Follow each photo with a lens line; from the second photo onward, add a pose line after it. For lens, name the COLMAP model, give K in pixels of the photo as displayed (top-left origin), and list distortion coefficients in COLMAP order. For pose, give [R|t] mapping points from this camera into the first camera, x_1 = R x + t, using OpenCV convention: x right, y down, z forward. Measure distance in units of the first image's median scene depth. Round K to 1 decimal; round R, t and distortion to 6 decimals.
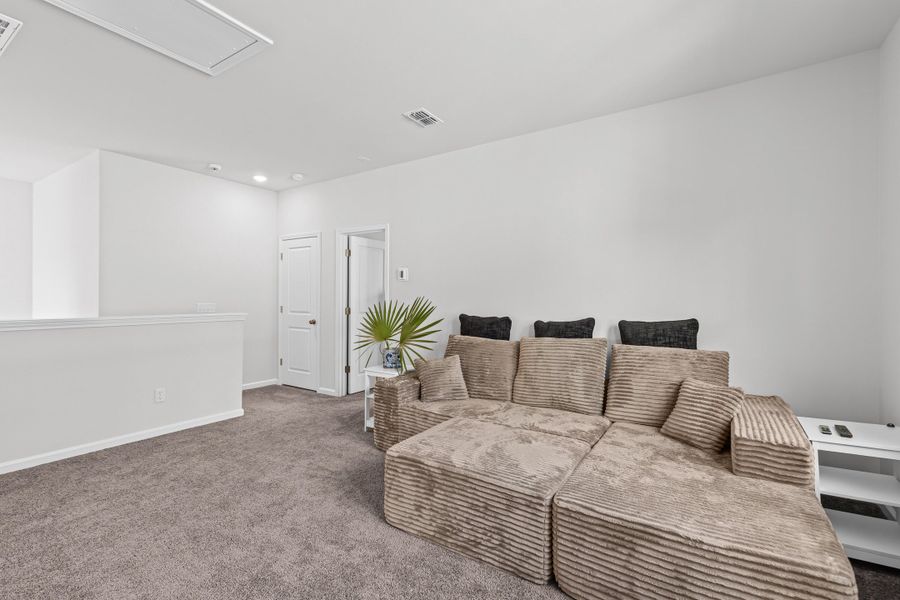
lens RADIAL K [[406.0, 0, 451.4], [0, 406.0, 294.0], [0, 0, 1]] dist [0.005169, 0.000197]
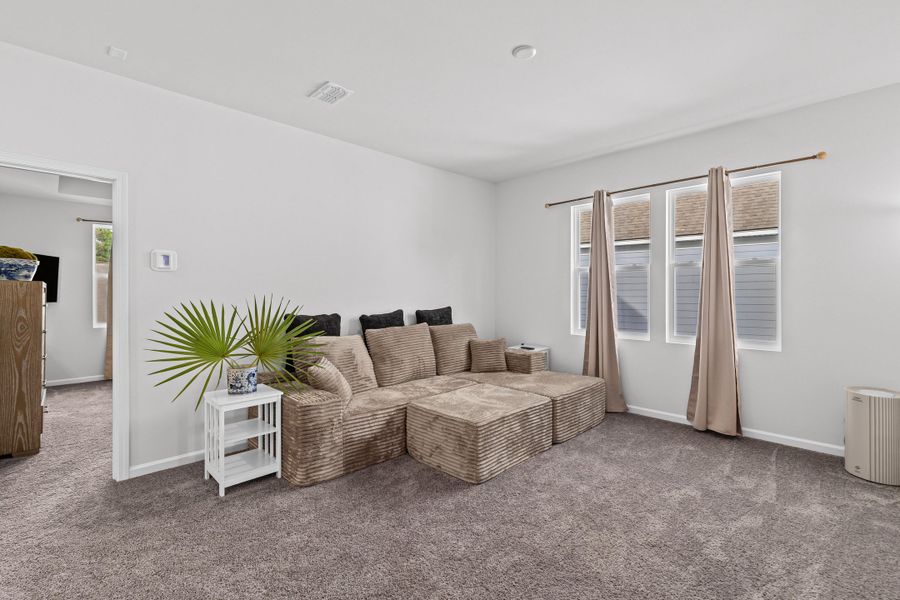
lens RADIAL K [[406.0, 0, 451.4], [0, 406.0, 294.0], [0, 0, 1]] dist [0.005169, 0.000197]
pose [[0.198455, -0.013208, 0.980021, -0.859322], [-0.013579, 0.999776, 0.016224, -0.013809], [-0.980016, -0.016528, 0.198231, 0.544591]]
